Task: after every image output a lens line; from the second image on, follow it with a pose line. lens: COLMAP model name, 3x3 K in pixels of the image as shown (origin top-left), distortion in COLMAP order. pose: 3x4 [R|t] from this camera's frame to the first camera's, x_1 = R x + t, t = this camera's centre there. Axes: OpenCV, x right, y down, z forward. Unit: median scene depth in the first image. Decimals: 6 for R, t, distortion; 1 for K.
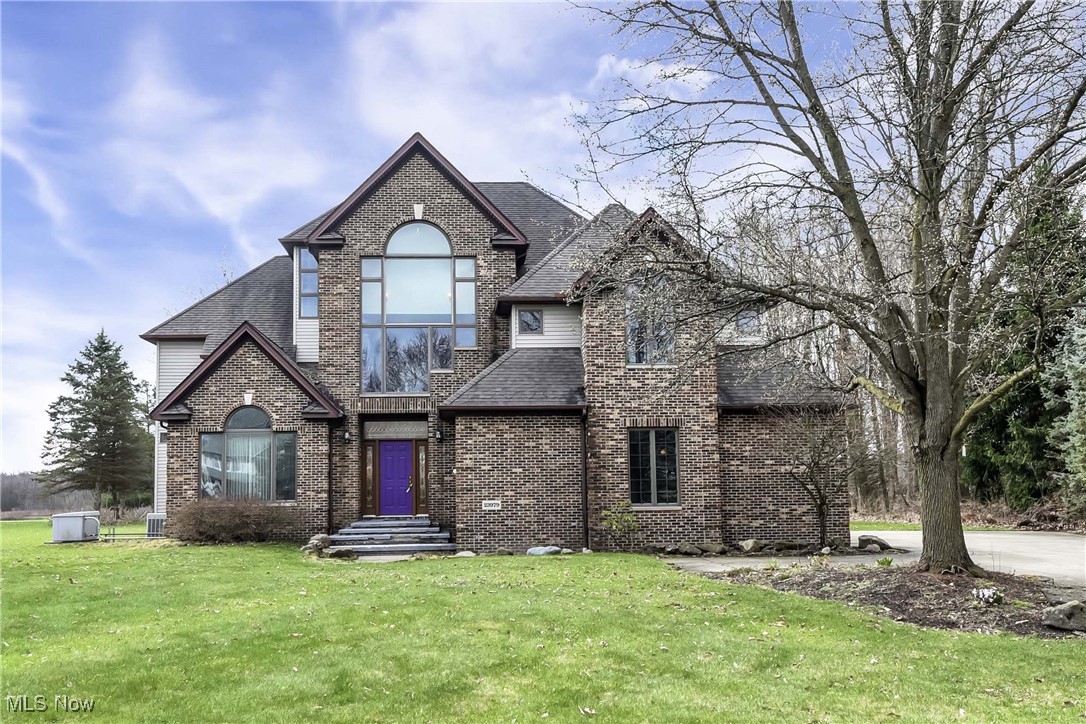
lens RADIAL K [[742.0, 0, 542.4], [0, 742.0, 362.6], [0, 0, 1]] dist [-0.005296, -0.000435]
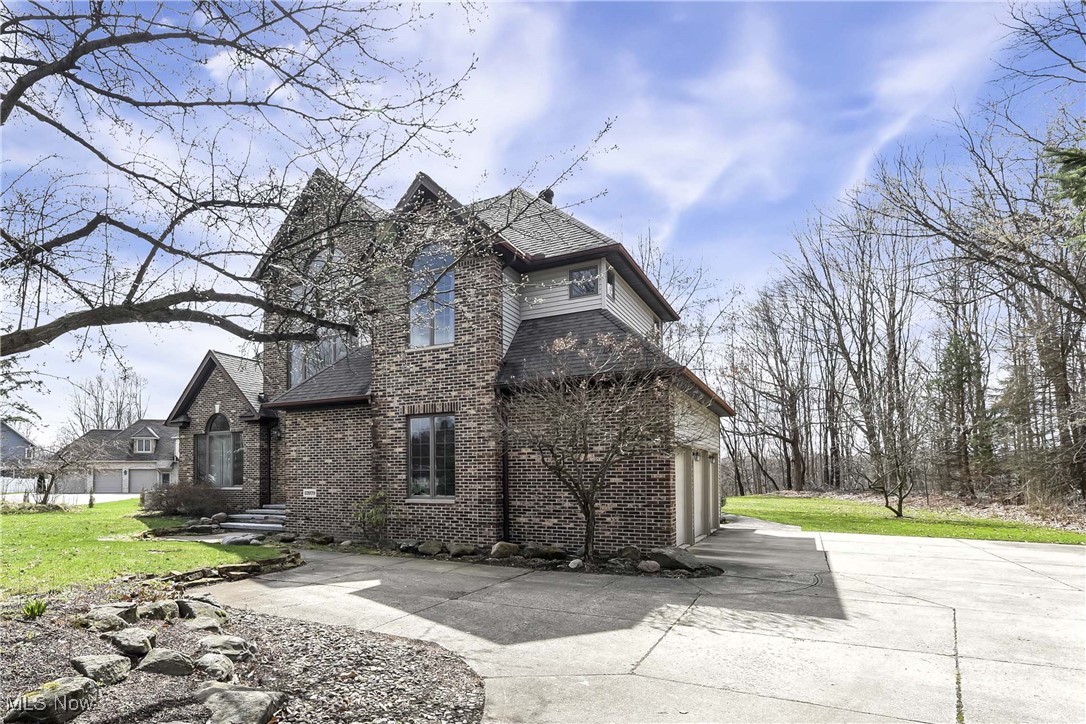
lens RADIAL K [[531.9, 0, 549.1], [0, 531.9, 425.7], [0, 0, 1]] dist [0.001053, 0.000028]
pose [[0.858676, -0.040073, -0.510950, 0.615819], [0.078007, 0.995542, 0.053016, 0.078958], [0.506548, -0.085381, 0.857974, 0.510427]]
